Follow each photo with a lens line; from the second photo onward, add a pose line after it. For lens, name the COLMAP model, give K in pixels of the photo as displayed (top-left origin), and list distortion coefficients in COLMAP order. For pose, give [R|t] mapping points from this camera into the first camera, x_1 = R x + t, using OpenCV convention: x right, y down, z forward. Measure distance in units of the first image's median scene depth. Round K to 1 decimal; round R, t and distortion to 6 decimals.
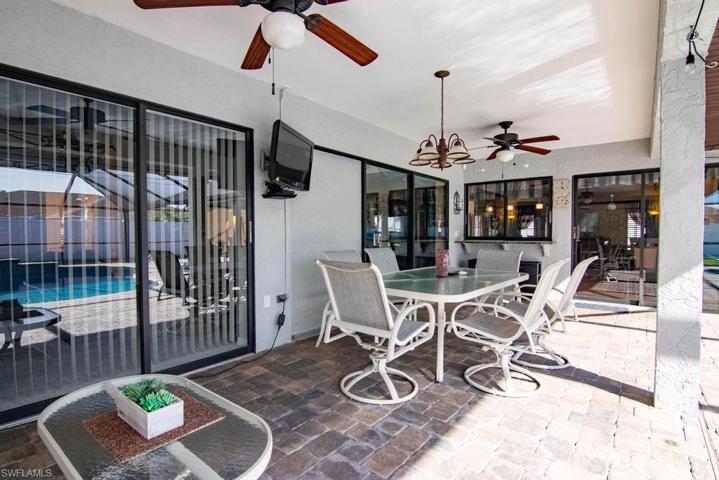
lens RADIAL K [[363.8, 0, 358.0], [0, 363.8, 242.3], [0, 0, 1]] dist [-0.012532, -0.000704]
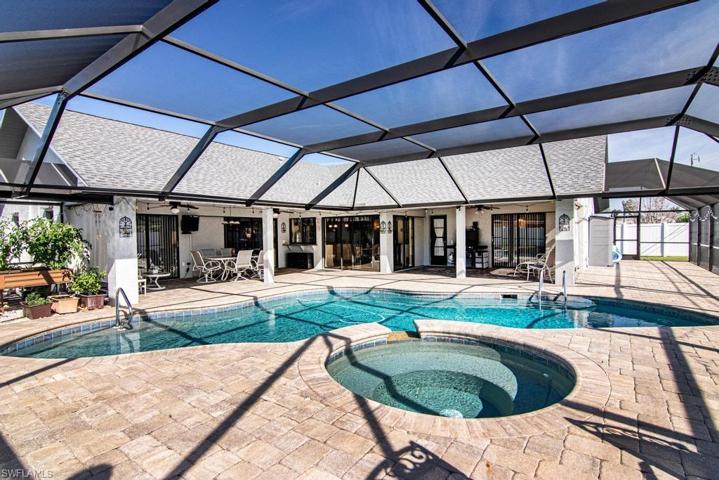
lens RADIAL K [[363.8, 0, 358.0], [0, 363.8, 242.3], [0, 0, 1]] dist [-0.012532, -0.000704]
pose [[0.998695, -0.017774, 0.047885, 1.091986], [0.018072, 0.999820, -0.005797, 0.007354], [-0.047773, 0.006655, 0.998836, -2.204269]]
